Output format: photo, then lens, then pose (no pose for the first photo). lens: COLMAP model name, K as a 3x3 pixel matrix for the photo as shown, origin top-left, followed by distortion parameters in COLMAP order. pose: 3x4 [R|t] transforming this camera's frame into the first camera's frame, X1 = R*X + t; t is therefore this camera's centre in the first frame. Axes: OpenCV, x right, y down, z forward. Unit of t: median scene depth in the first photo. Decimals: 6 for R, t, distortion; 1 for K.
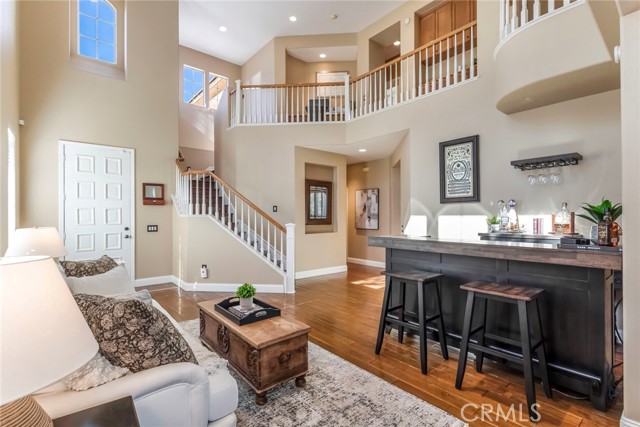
lens RADIAL K [[300.4, 0, 316.7], [0, 300.4, 213.1], [0, 0, 1]] dist [0.000332, 0.002409]
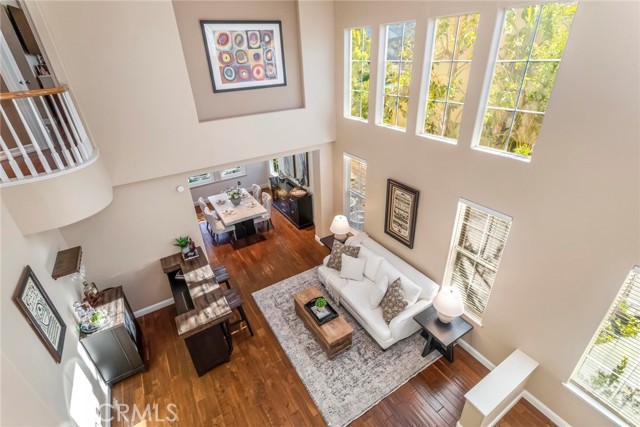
lens RADIAL K [[300.4, 0, 316.2], [0, 300.4, 213.6], [0, 0, 1]] dist [0.000332, 0.002409]
pose [[-0.987491, -0.031459, 0.154505, -0.272414], [0.044446, 0.884622, 0.464187, -0.639632], [-0.151282, 0.465247, -0.872158, 1.371726]]
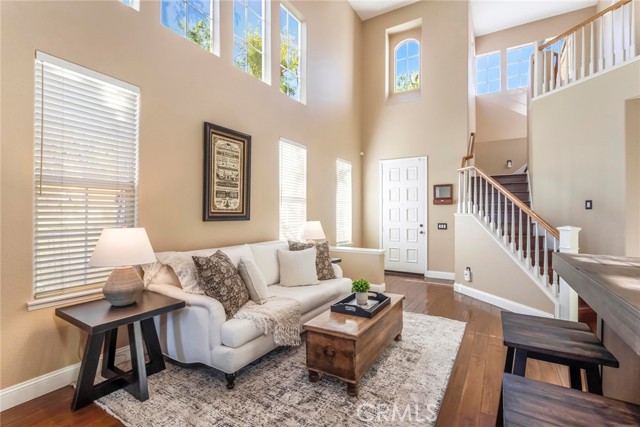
lens RADIAL K [[300.4, 0, 324.1], [0, 300.4, 211.3], [0, 0, 1]] dist [0.000332, 0.002409]
pose [[0.334476, -0.006164, -0.942384, 0.411745], [0.003213, 0.999980, -0.005401, 0.002133], [0.942399, -0.001221, 0.334490, 0.305889]]
